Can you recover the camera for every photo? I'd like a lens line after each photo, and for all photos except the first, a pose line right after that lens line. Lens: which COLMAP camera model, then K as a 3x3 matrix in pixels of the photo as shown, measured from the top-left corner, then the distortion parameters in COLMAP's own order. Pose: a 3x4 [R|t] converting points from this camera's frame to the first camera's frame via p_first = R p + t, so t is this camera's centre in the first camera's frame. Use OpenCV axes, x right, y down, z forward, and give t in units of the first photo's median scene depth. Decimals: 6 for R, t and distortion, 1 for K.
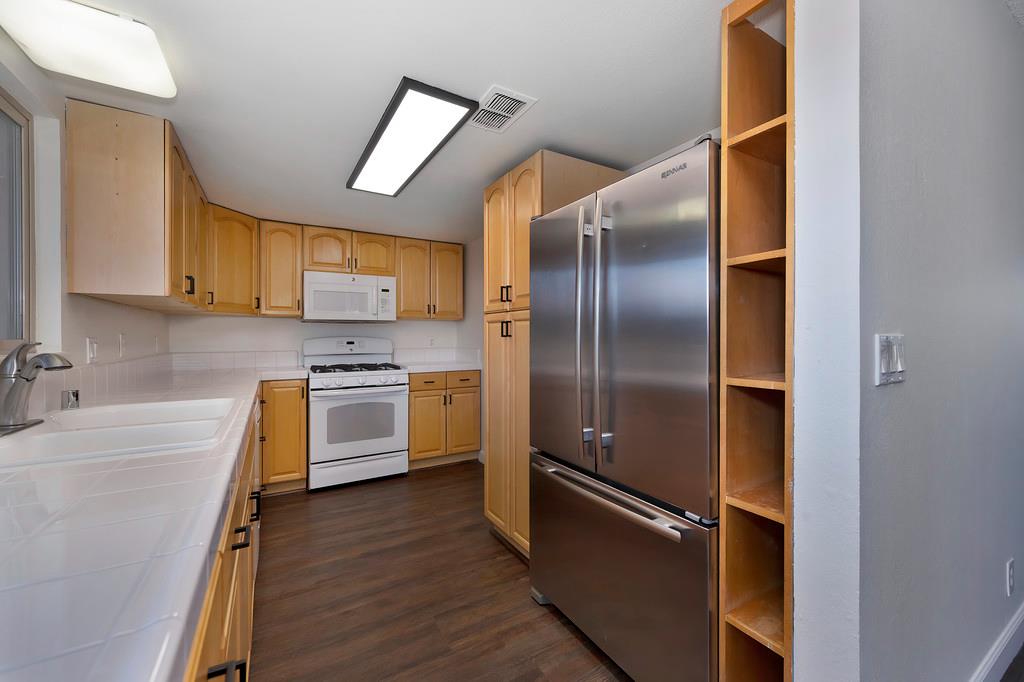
lens RADIAL K [[406.3, 0, 510.5], [0, 406.3, 339.0], [0, 0, 1]] dist [-0.004969, 0.000030]
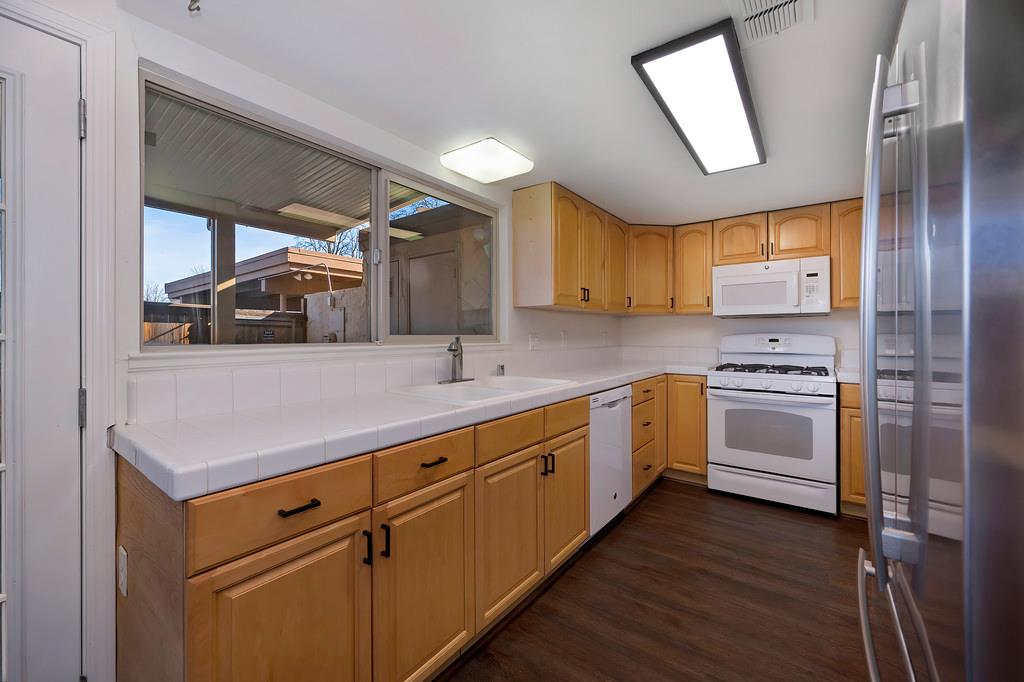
lens RADIAL K [[406.3, 0, 512.5], [0, 406.3, 334.2], [0, 0, 1]] dist [-0.004969, 0.000030]
pose [[0.376716, 0.001188, -0.926328, 0.234268], [-0.005647, 0.999984, -0.001014, 0.000170], [0.926311, 0.005613, 0.376717, 0.181081]]
